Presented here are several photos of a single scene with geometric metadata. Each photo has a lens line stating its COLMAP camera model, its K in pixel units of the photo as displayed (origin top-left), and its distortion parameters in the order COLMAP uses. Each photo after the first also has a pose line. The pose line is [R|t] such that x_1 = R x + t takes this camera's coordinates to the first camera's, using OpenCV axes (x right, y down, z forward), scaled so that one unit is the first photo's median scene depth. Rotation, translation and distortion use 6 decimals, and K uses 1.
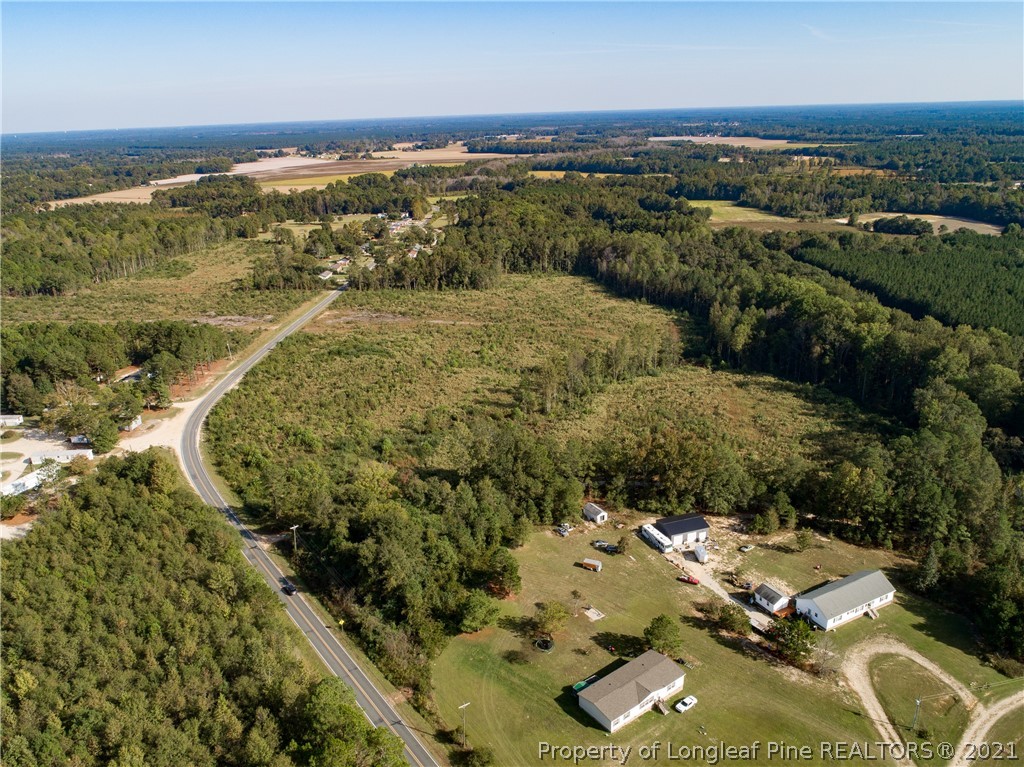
lens RADIAL K [[770.9, 0, 512.0], [0, 770.9, 383.5], [0, 0, 1]] dist [-0.022016, 0.004943]
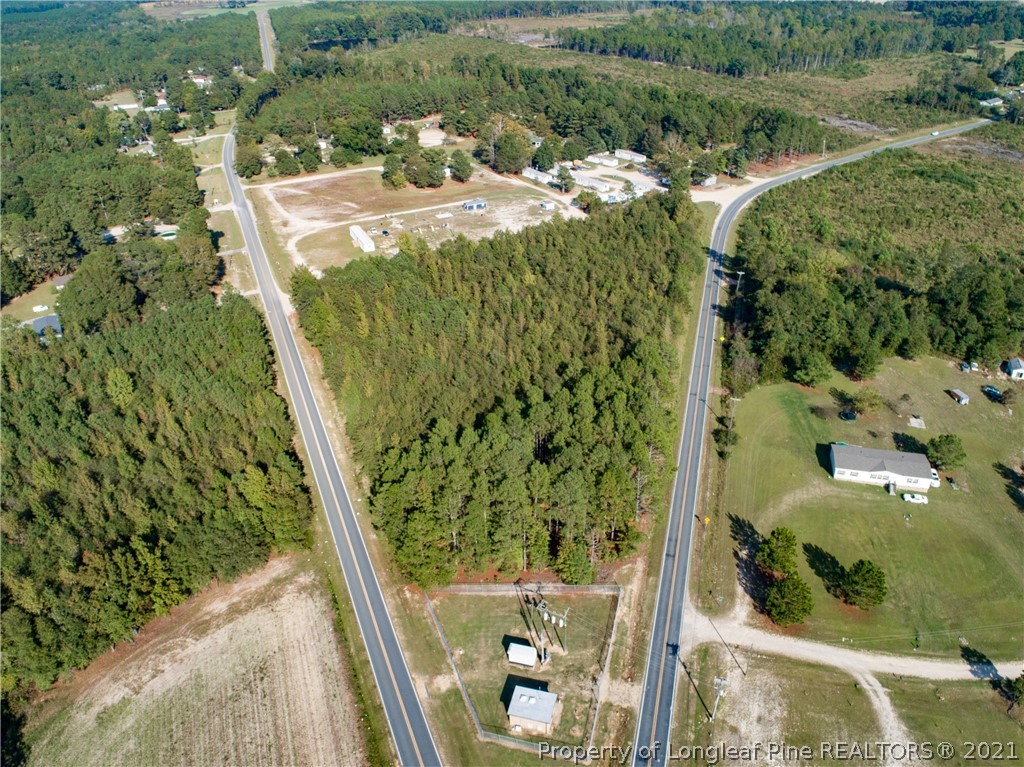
lens RADIAL K [[770.9, 0, 512.0], [0, 770.9, 383.5], [0, 0, 1]] dist [-0.022016, 0.004943]
pose [[0.631091, 0.412558, -0.656902, 0.389192], [-0.253795, 0.910048, 0.327720, 0.033871], [0.733015, -0.040103, 0.679029, -0.142438]]
